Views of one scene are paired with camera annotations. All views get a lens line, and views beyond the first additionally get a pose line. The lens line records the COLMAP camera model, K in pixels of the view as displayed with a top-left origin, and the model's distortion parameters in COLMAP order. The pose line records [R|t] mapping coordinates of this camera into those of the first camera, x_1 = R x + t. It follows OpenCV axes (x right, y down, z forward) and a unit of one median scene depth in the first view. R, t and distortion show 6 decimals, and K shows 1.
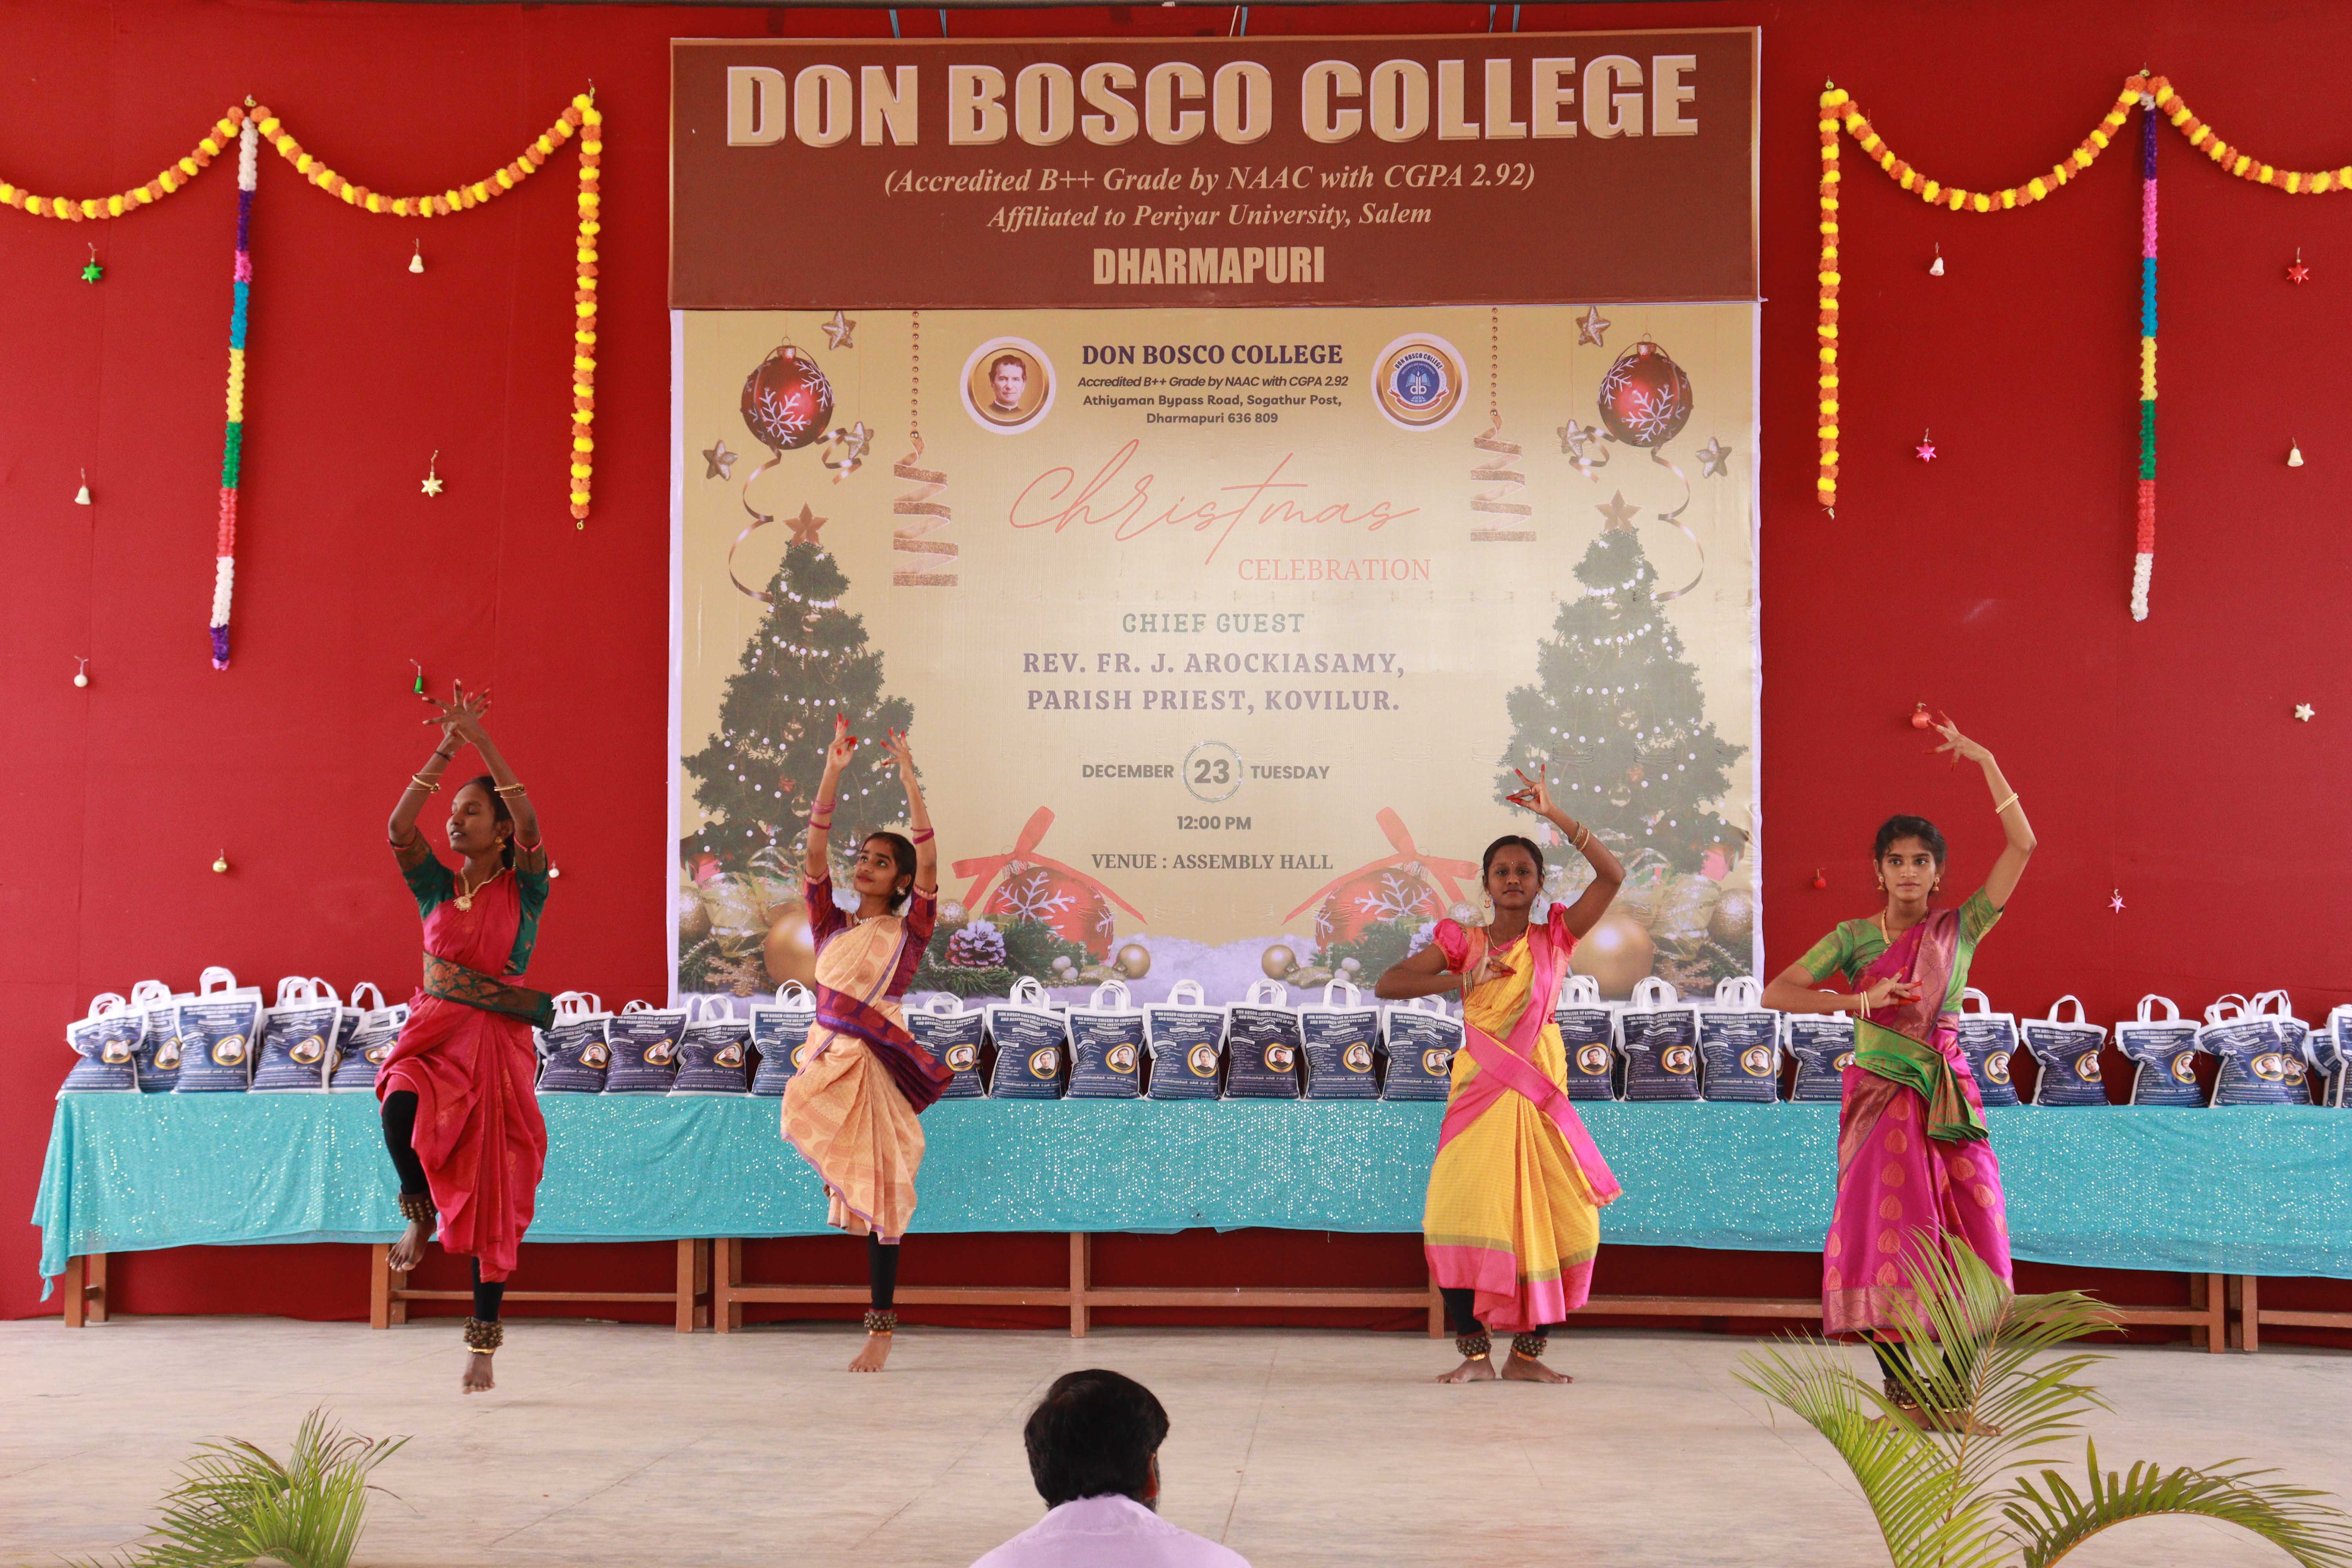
lens RADIAL K [[4219.5, 0, 1144.1], [0, 4219.5, 797.3], [0, 0, 1]] dist [0.214245, 0.000000]
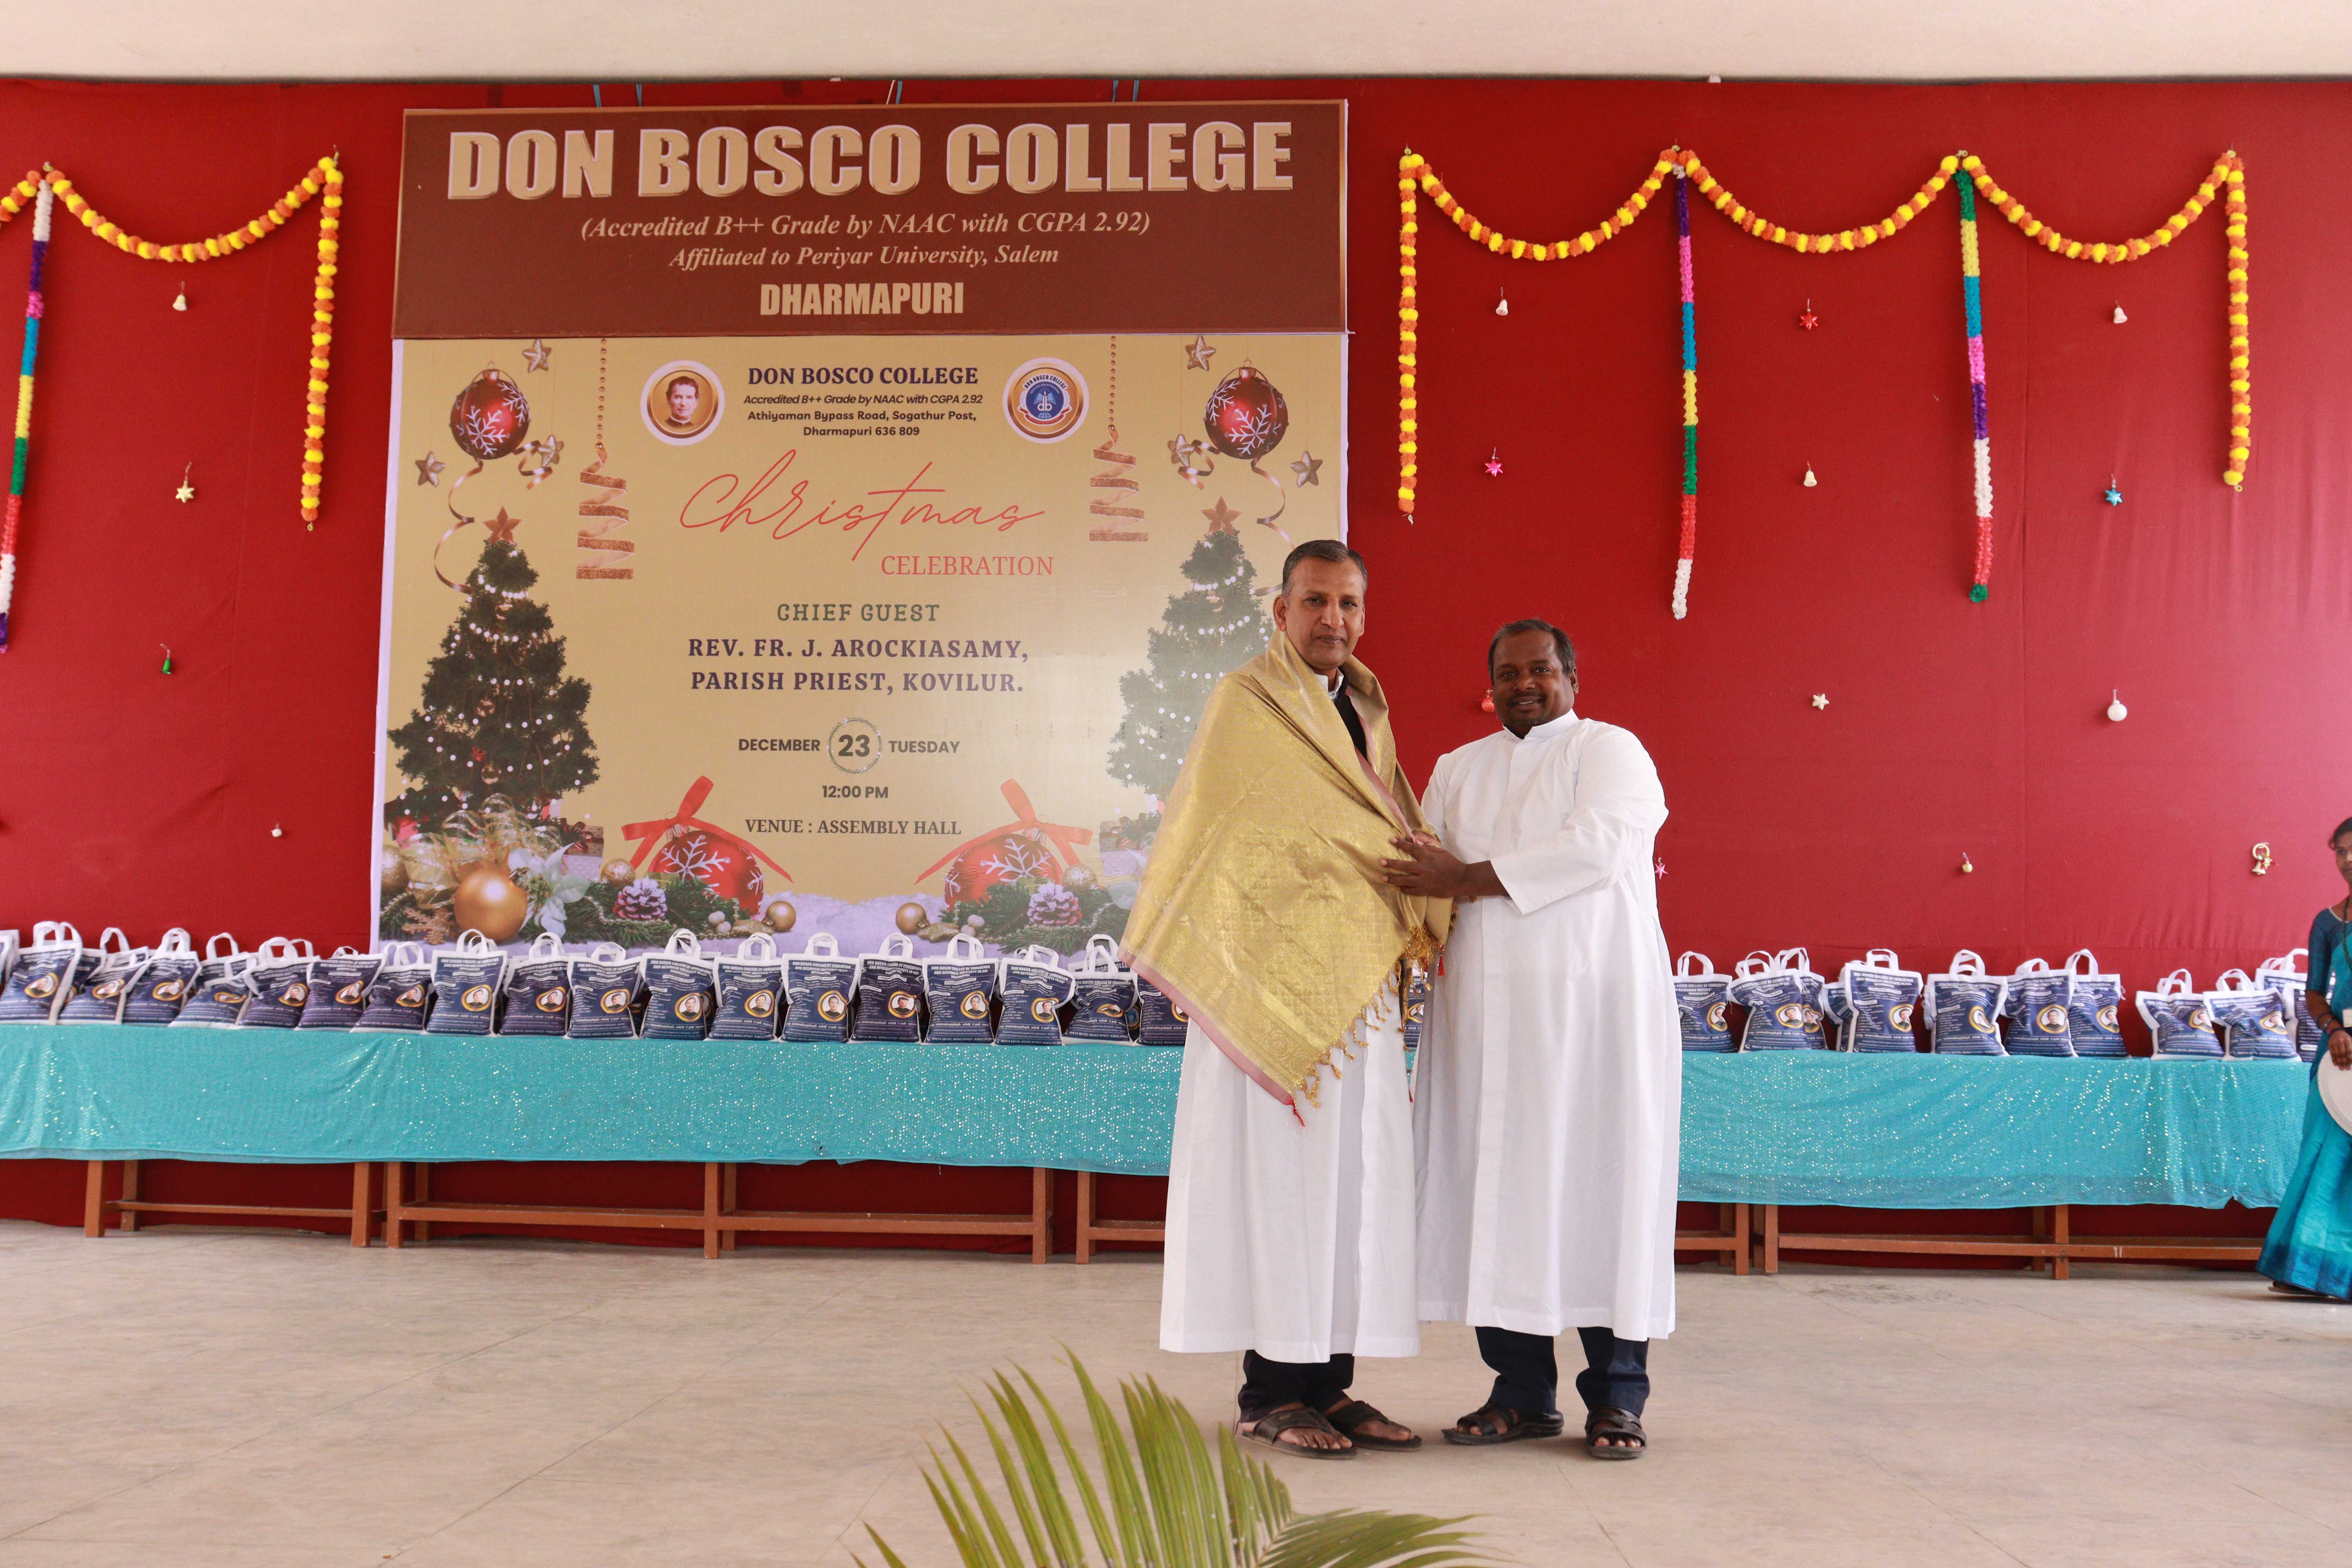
lens RADIAL K [[2366.2, 0, 1162.1], [0, 2366.2, 787.3], [0, 0, 1]] dist [-0.077203, 0.000000]
pose [[0.999942, 0.008840, 0.006208, 0.092870], [-0.008590, 0.999195, -0.039180, 0.028365], [-0.006549, 0.039125, 0.999213, 0.380113]]
